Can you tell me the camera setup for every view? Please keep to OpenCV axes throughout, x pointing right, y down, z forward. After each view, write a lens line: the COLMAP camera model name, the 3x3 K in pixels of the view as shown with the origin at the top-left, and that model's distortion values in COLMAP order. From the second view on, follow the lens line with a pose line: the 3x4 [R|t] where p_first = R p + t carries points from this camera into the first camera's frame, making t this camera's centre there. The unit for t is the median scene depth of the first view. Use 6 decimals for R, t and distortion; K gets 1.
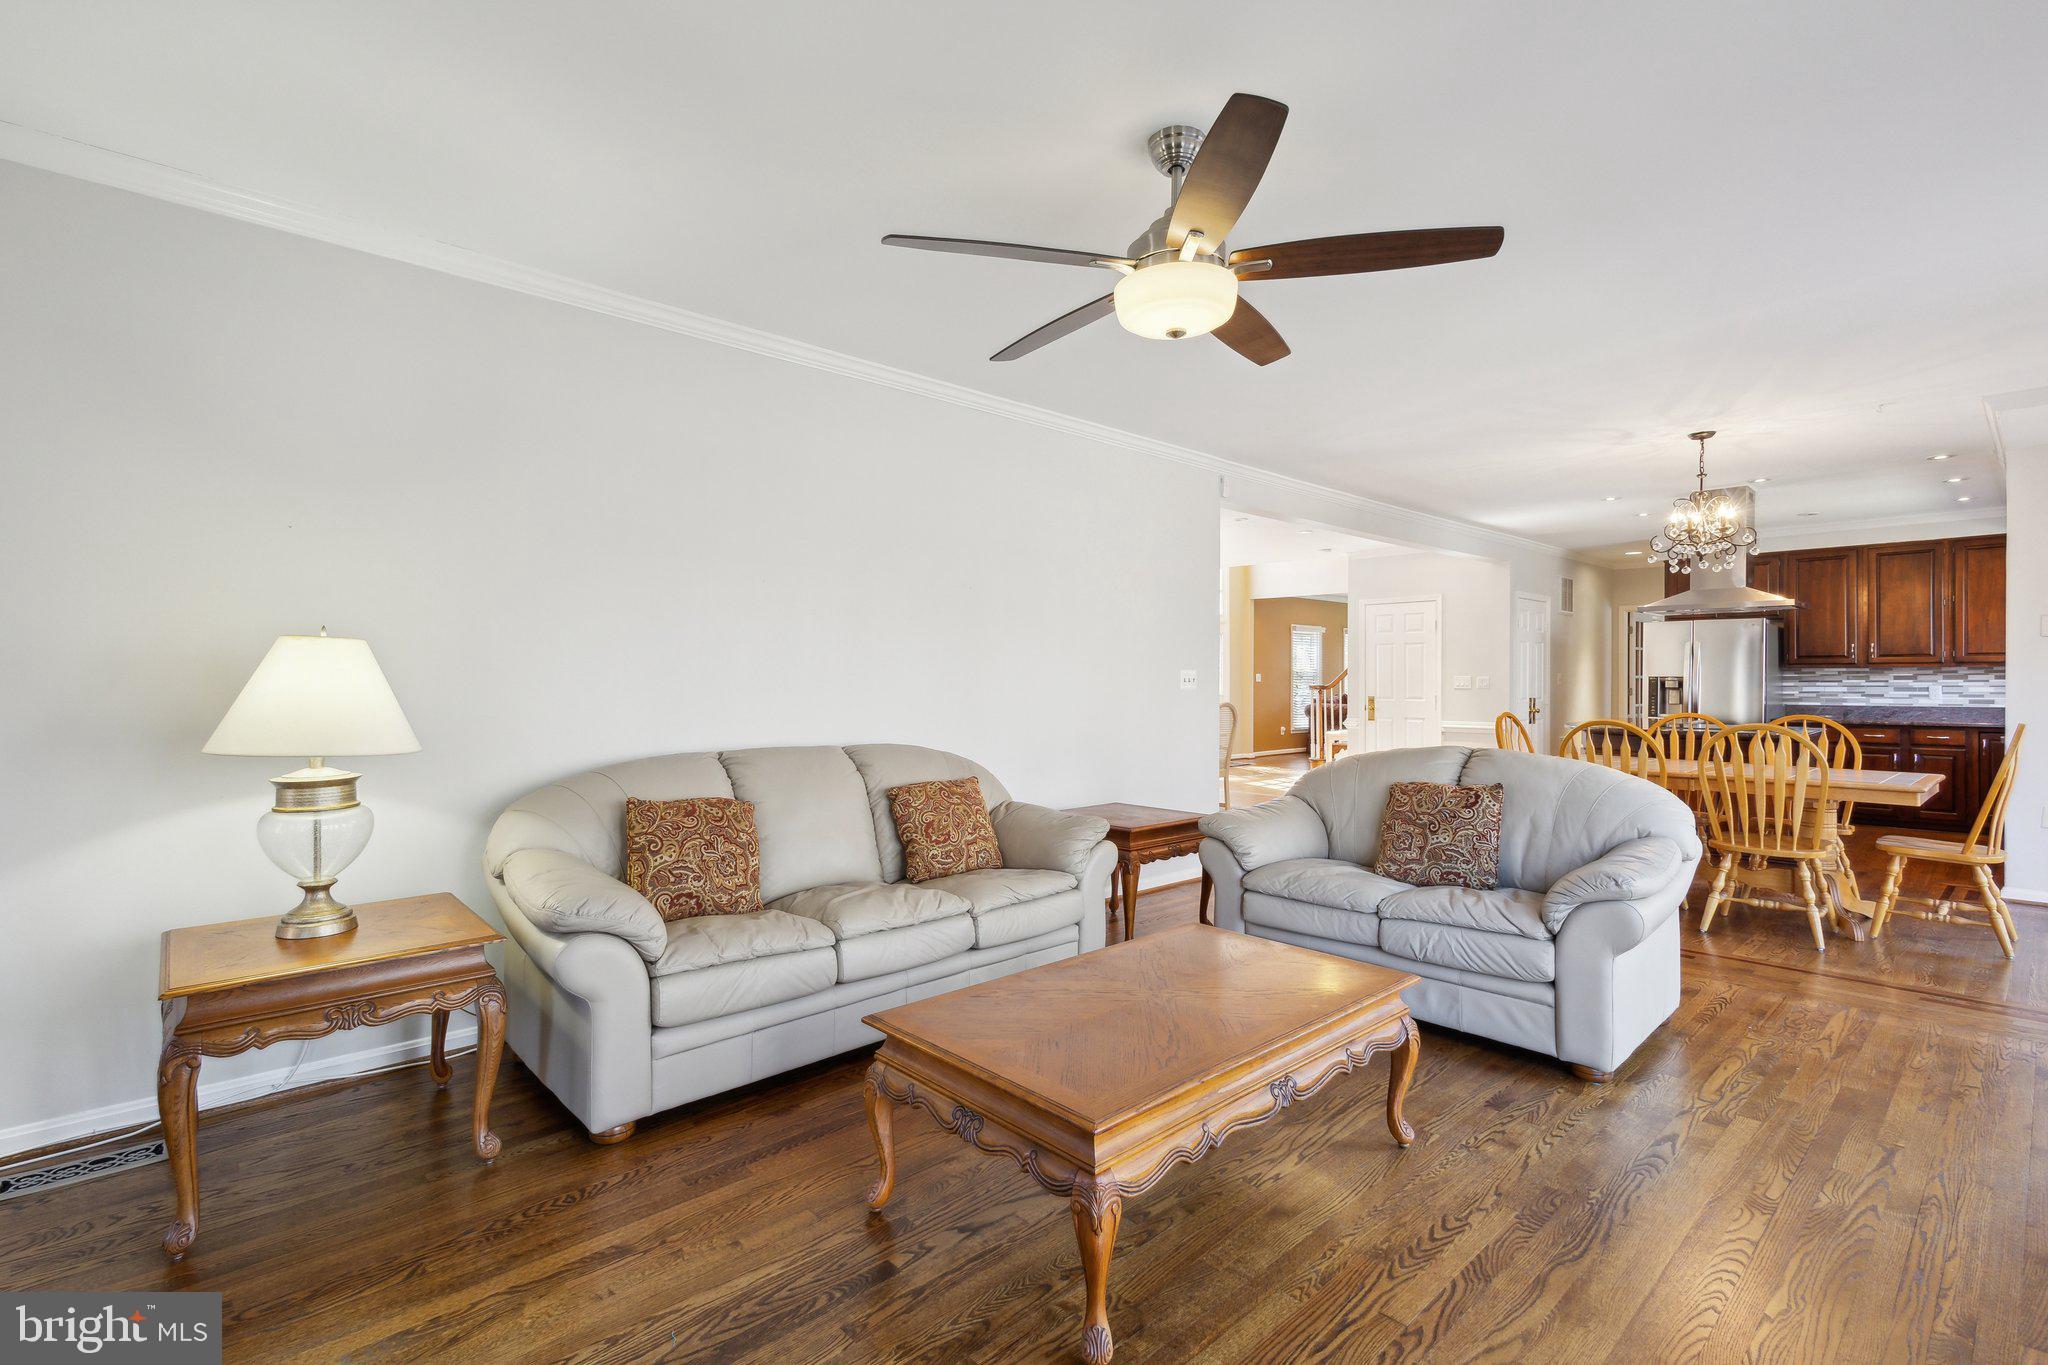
lens RADIAL K [[955.6, 0, 1025.5], [0, 955.6, 676.2], [0, 0, 1]] dist [0.015447, -0.000118]
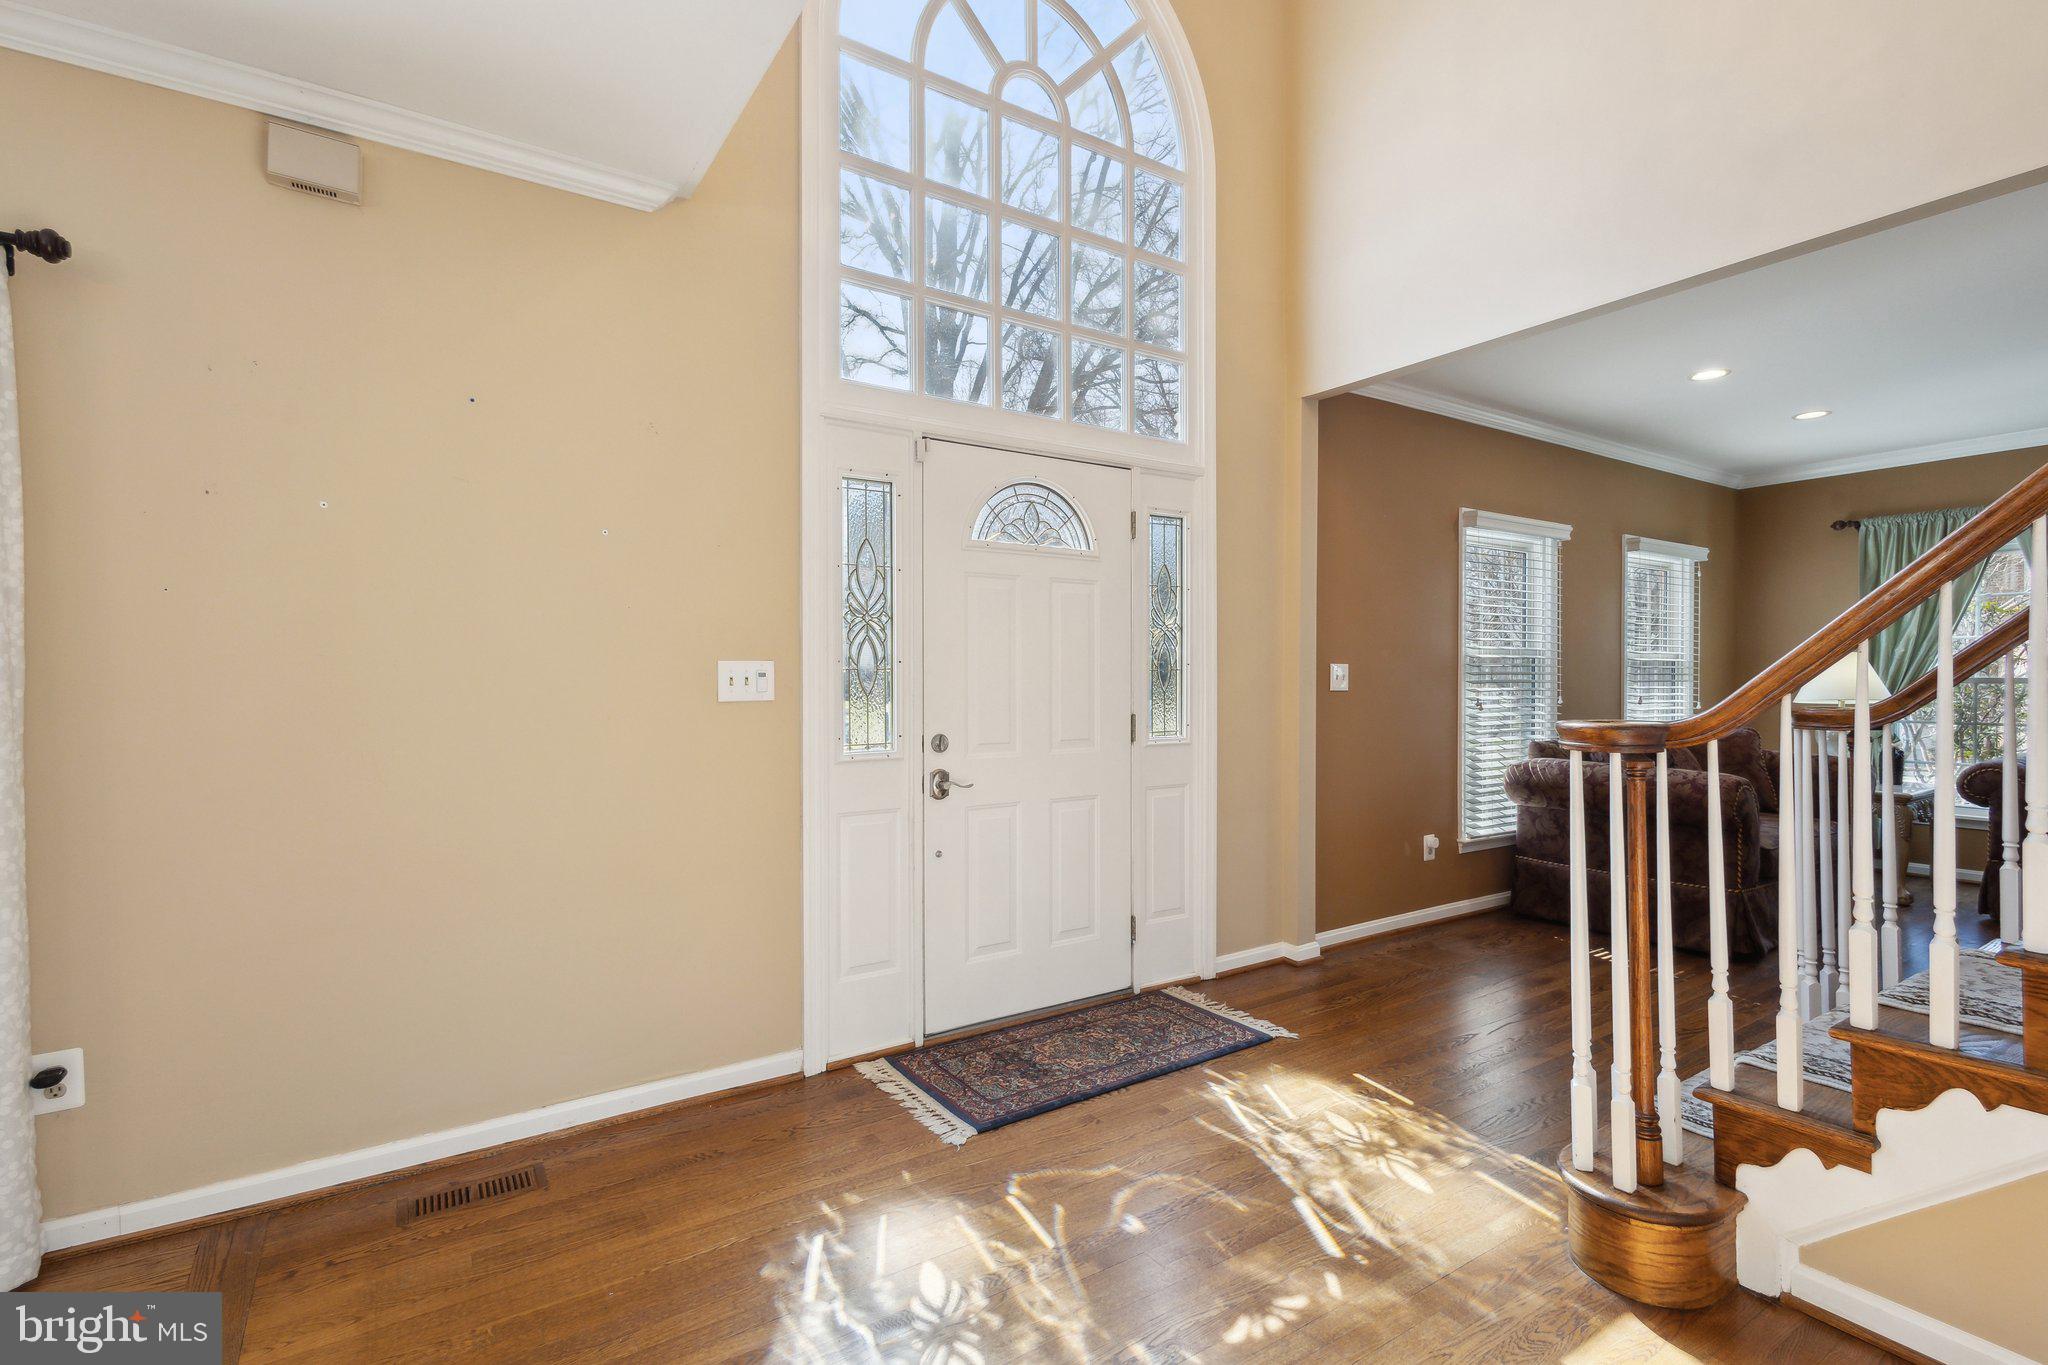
lens RADIAL K [[945.4, 0, 1006.9], [0, 945.4, 692.4], [0, 0, 1]] dist [0.002217, 0.000101]
pose [[0.982708, -0.002004, -0.185152, 0.324798], [0.004819, 0.999880, 0.014755, 0.003034], [0.185100, -0.015392, 0.982599, 1.144977]]
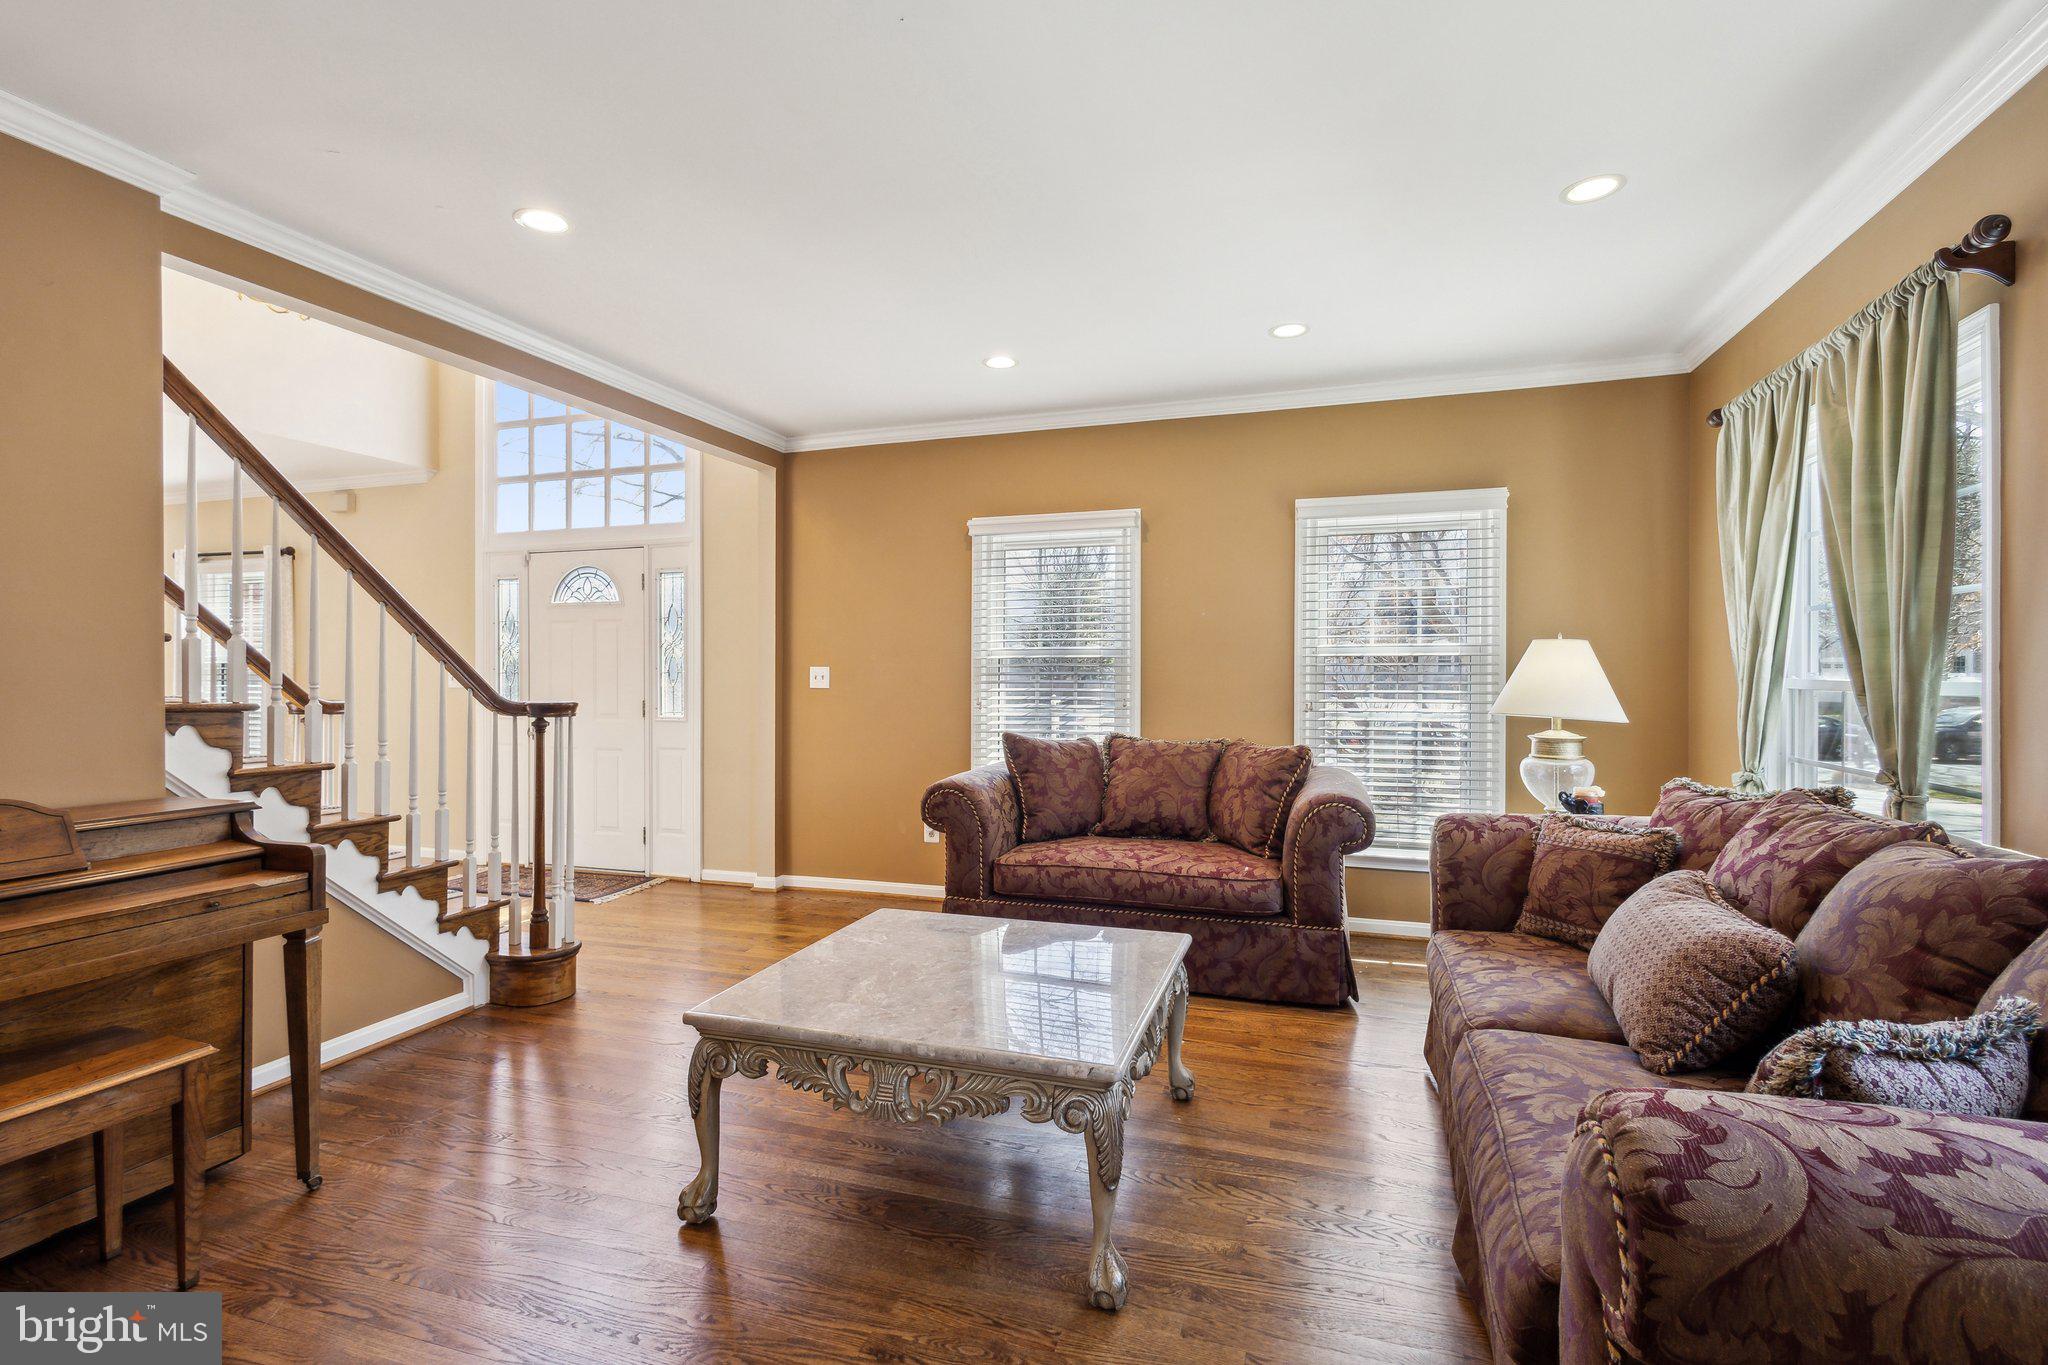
lens RADIAL K [[973.7, 0, 1024.0], [0, 973.7, 682.5], [0, 0, 1]] dist [0.001509, 0.000070]
pose [[0.461187, -0.000838, -0.887303, 1.016105], [-0.002233, 0.999995, -0.002105, 0.007614], [0.887300, 0.002953, 0.461183, 1.479654]]
